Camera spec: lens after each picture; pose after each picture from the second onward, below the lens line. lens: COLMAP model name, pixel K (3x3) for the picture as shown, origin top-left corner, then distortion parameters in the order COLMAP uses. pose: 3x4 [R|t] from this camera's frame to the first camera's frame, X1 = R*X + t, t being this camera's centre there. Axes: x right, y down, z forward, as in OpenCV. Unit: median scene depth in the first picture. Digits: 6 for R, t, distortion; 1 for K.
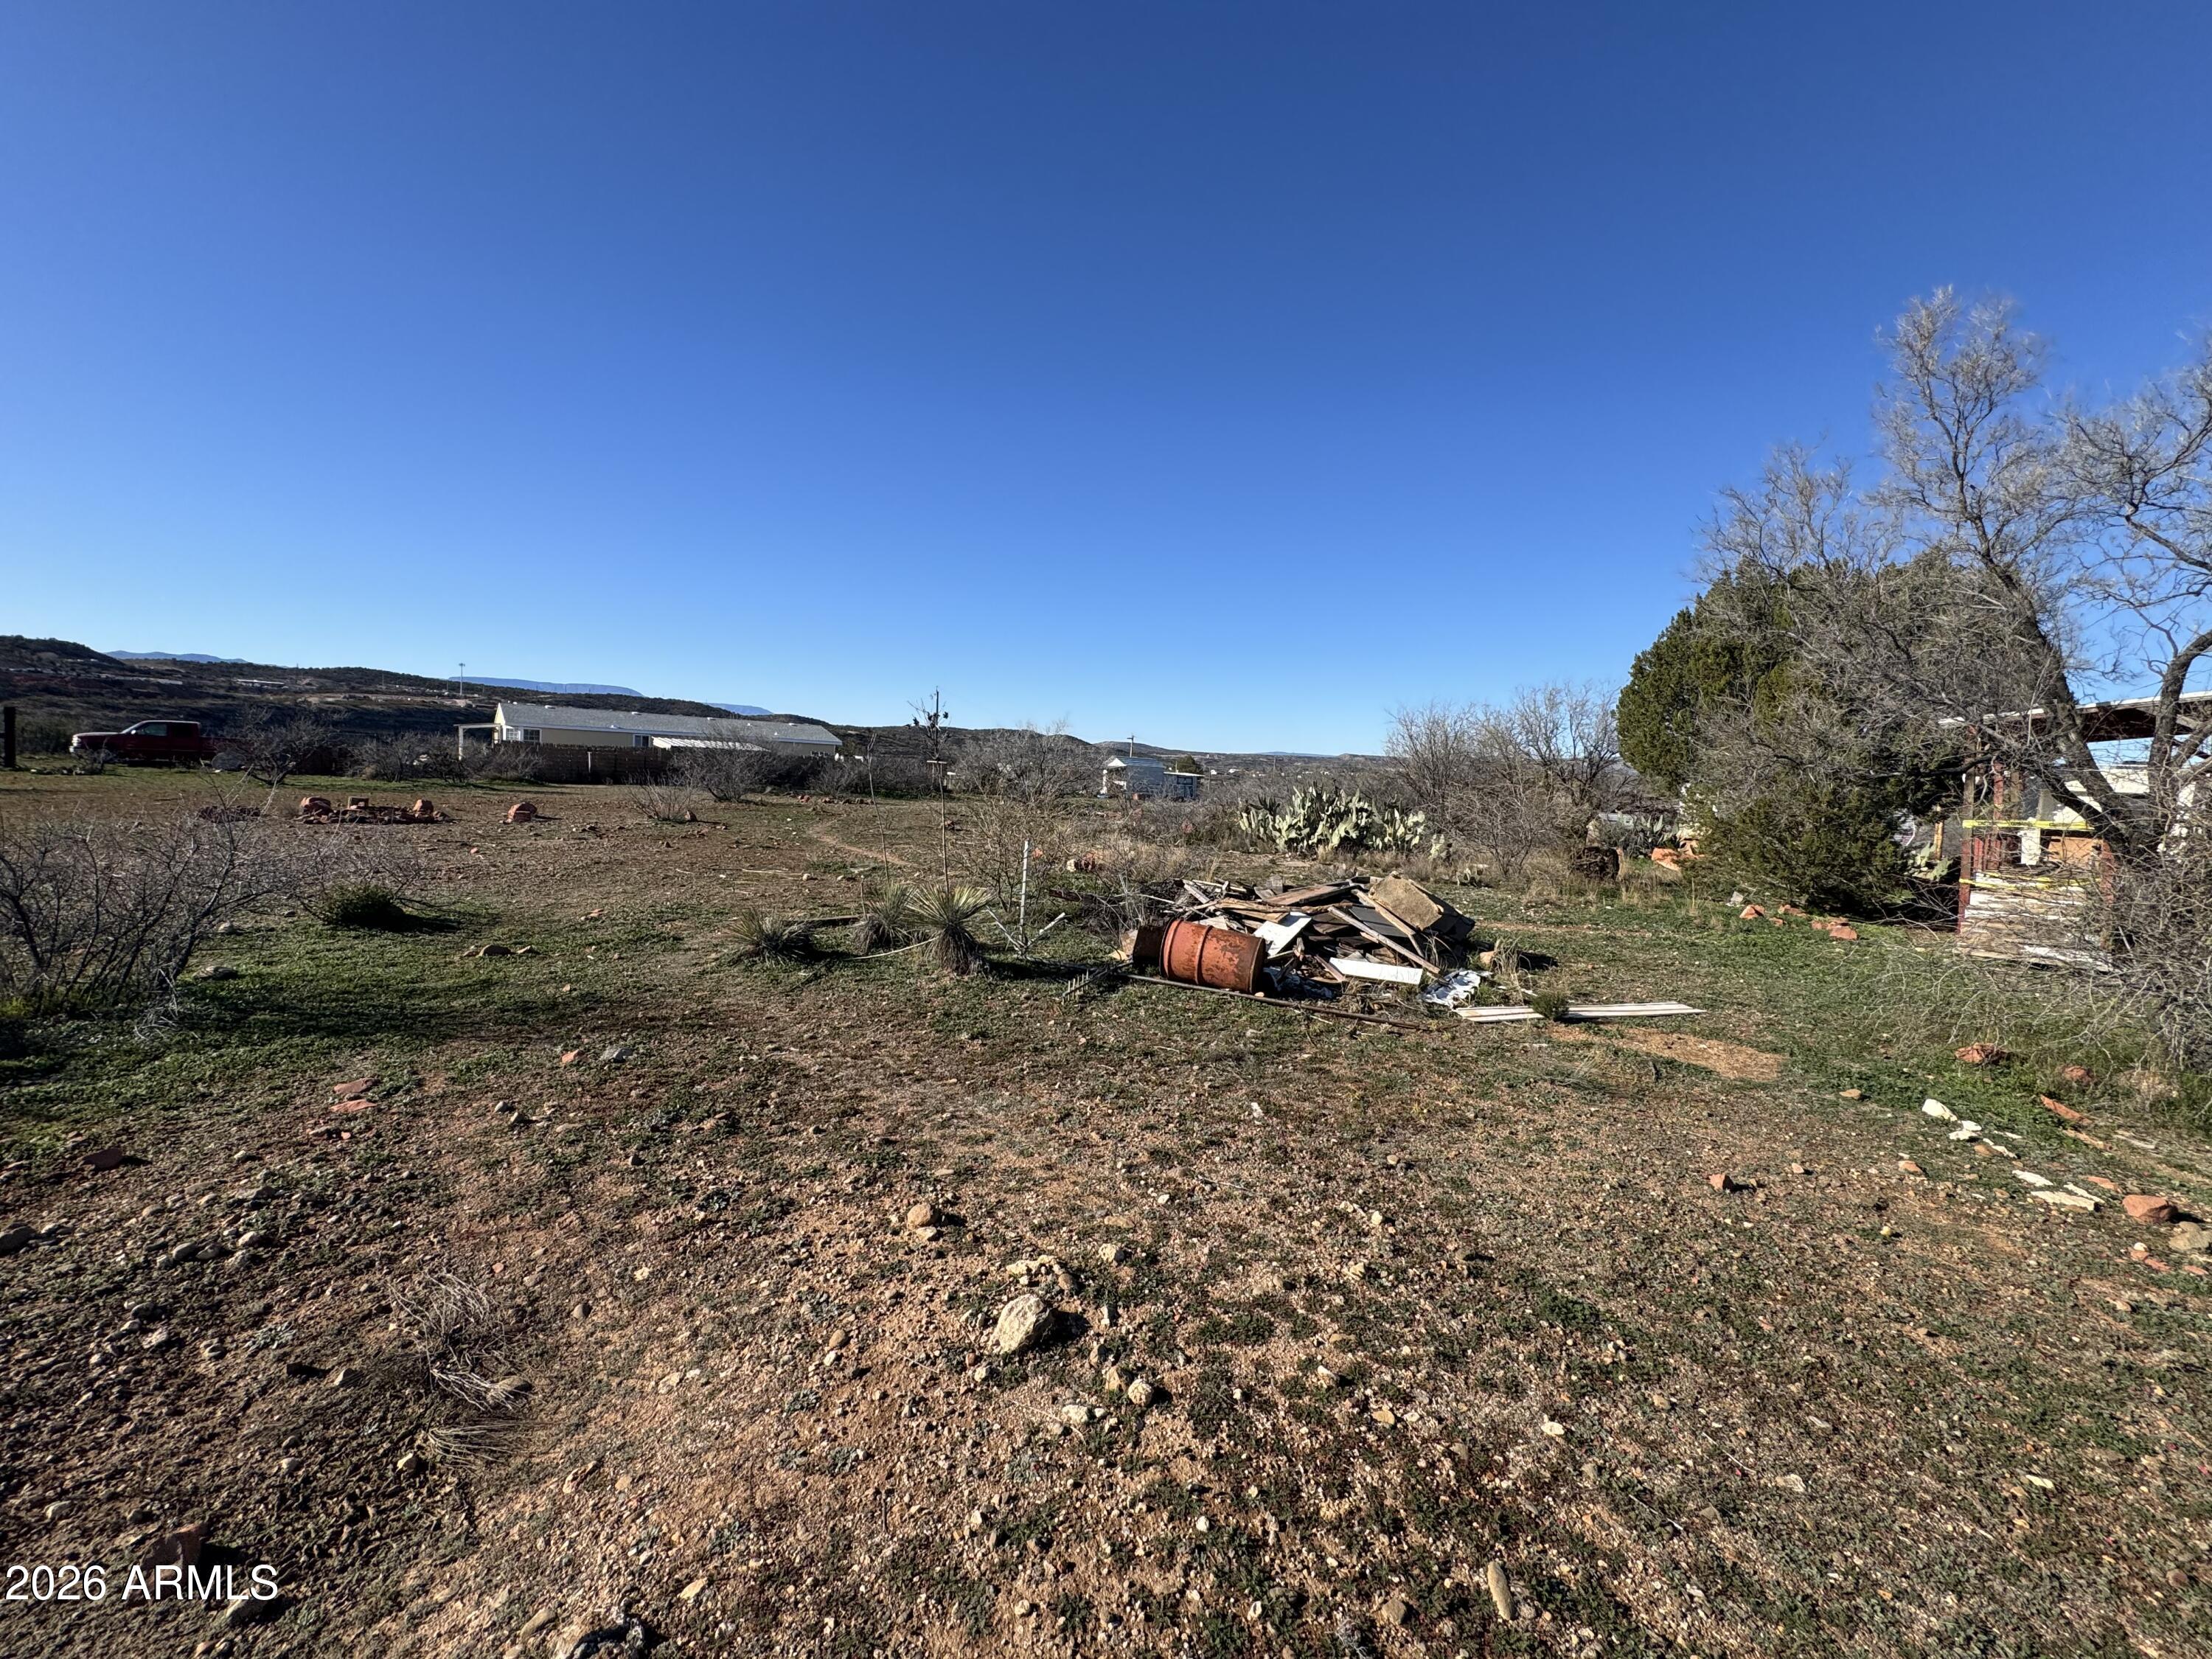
lens RADIAL K [[881.8, 0, 1106.2], [0, 881.8, 827.8], [0, 0, 1]] dist [-0.003107, 0.000378]
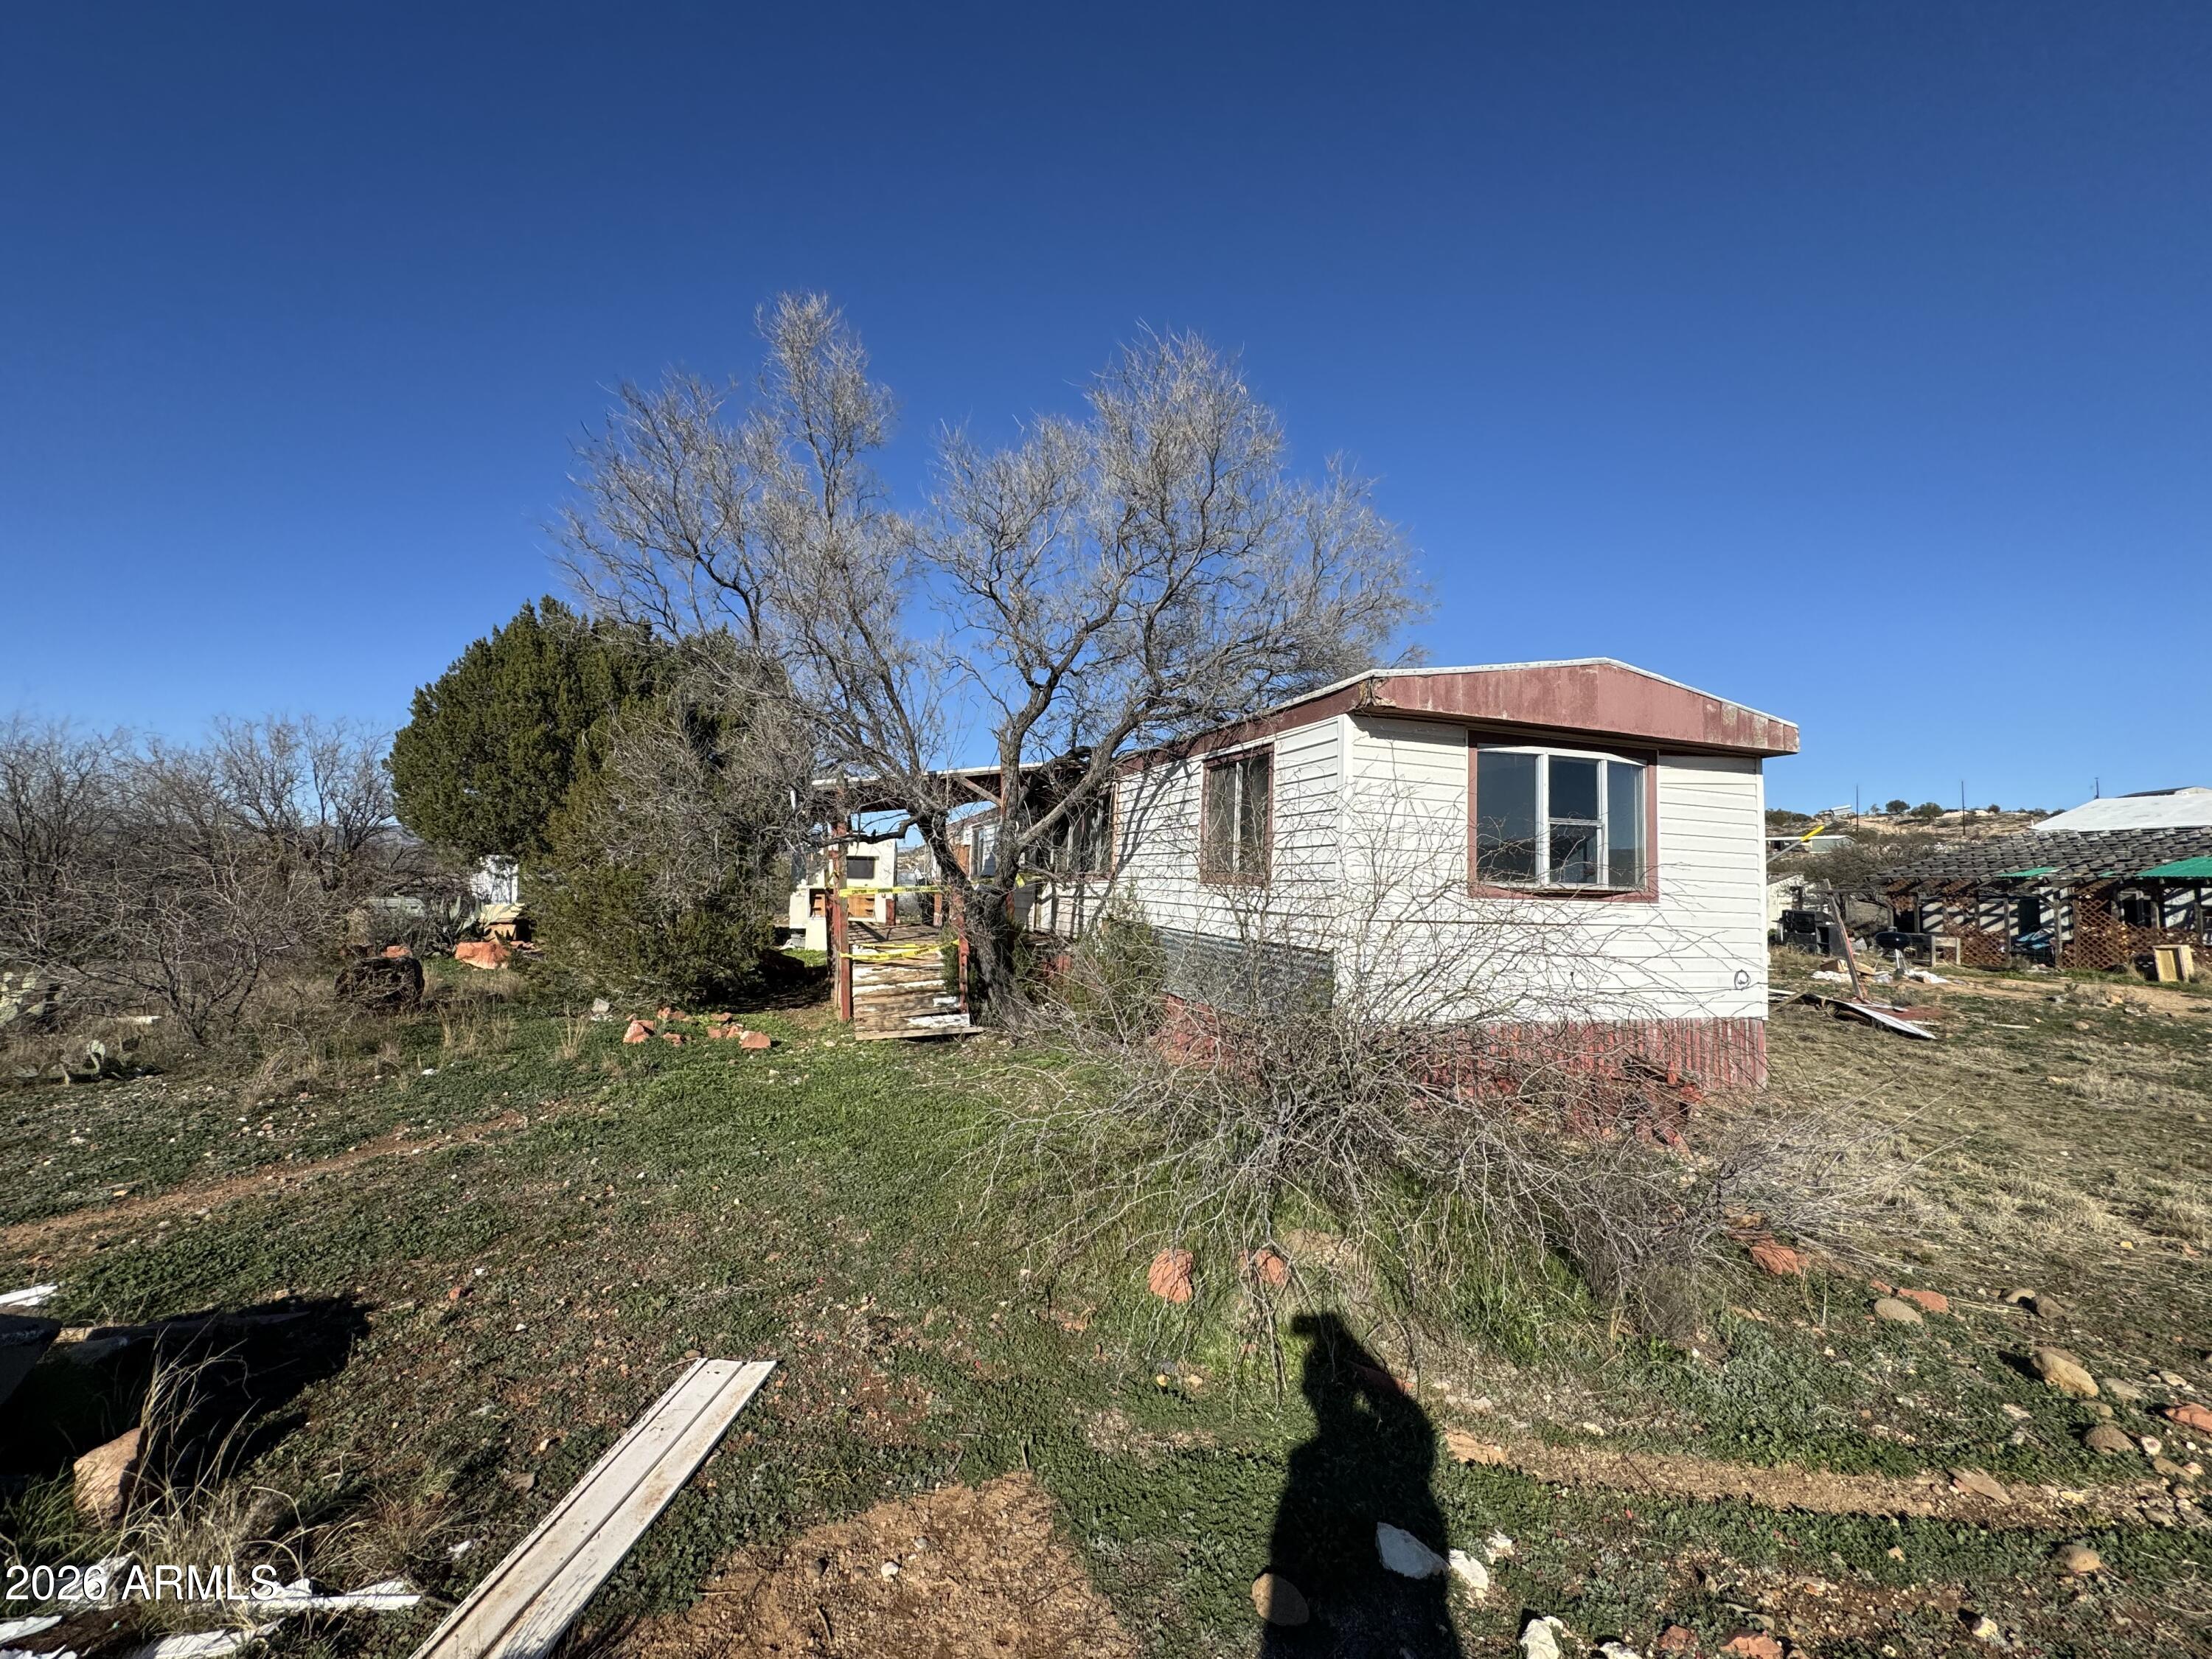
lens RADIAL K [[881.8, 0, 1106.2], [0, 881.8, 827.8], [0, 0, 1]] dist [-0.003107, 0.000378]
pose [[0.339886, 0.009548, 0.940418, 0.097827], [0.066130, 0.997231, -0.034026, -0.011891], [-0.938139, 0.073755, 0.338314, 0.209431]]
